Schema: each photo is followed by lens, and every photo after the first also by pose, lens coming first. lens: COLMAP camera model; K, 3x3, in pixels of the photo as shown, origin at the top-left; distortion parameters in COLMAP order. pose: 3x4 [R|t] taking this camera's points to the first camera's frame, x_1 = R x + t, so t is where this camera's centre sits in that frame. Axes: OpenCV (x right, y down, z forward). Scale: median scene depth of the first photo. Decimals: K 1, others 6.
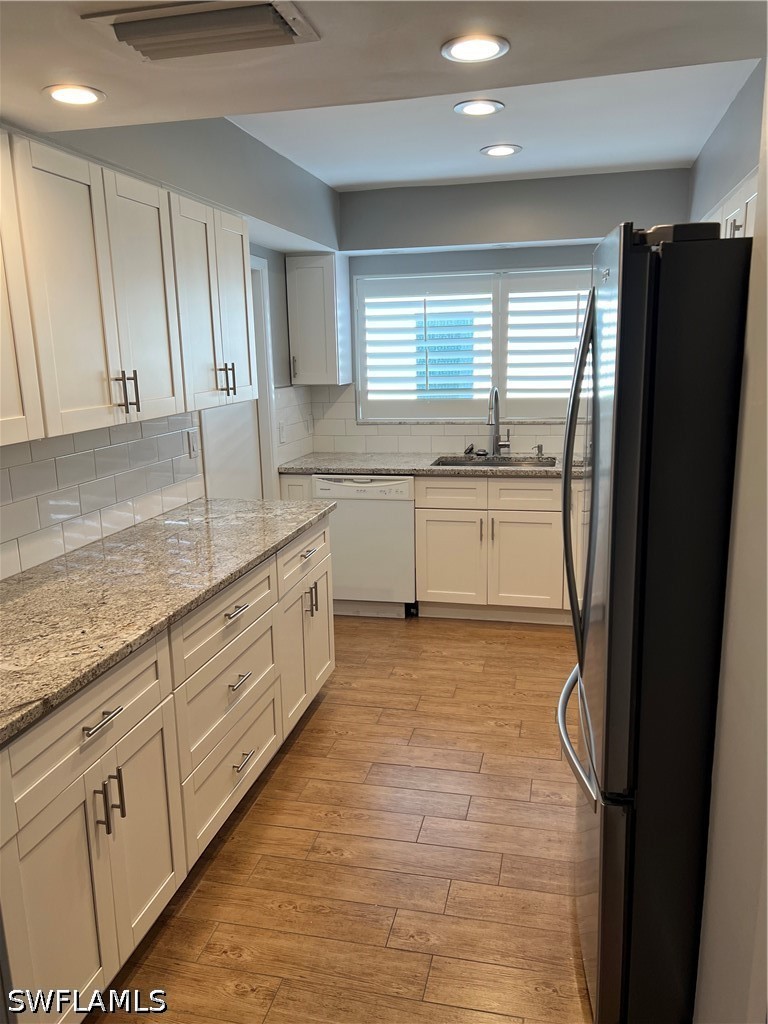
lens RADIAL K [[776.3, 0, 386.7], [0, 776.3, 513.7], [0, 0, 1]] dist [0.058581, -0.076584]
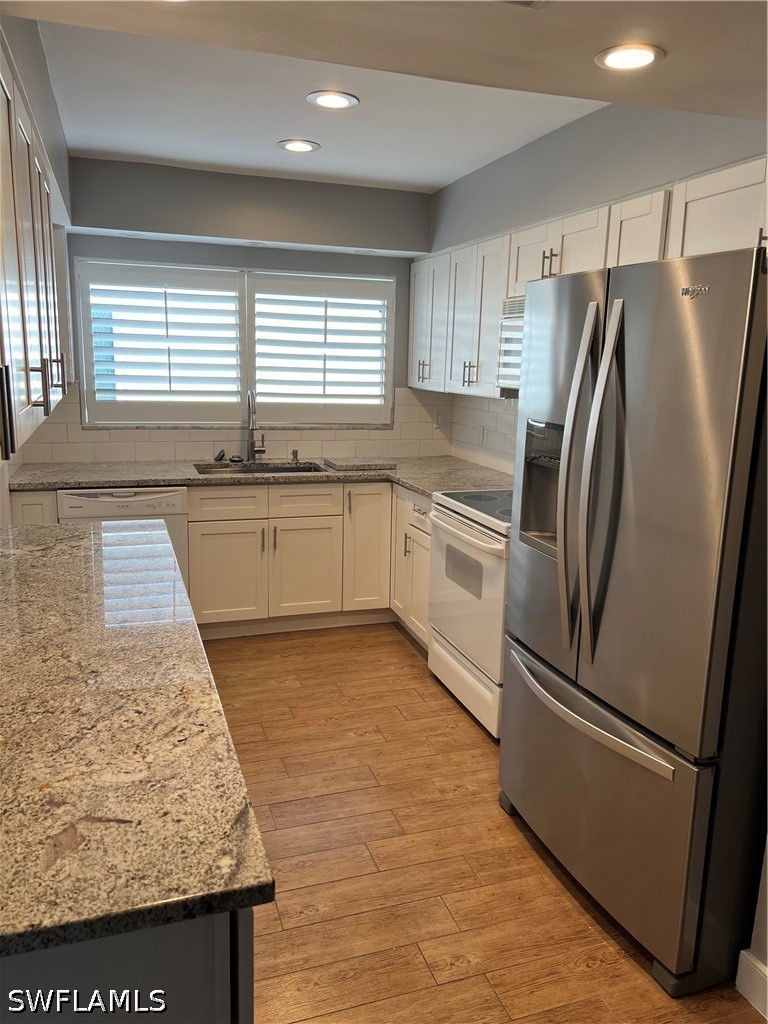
lens RADIAL K [[776.3, 0, 388.4], [0, 776.3, 514.1], [0, 0, 1]] dist [0.058581, -0.076584]
pose [[0.844156, -0.062498, 0.532443, -0.263659], [0.065564, 0.997761, 0.013169, -0.013548], [-0.532074, 0.023792, 0.846364, 0.113435]]
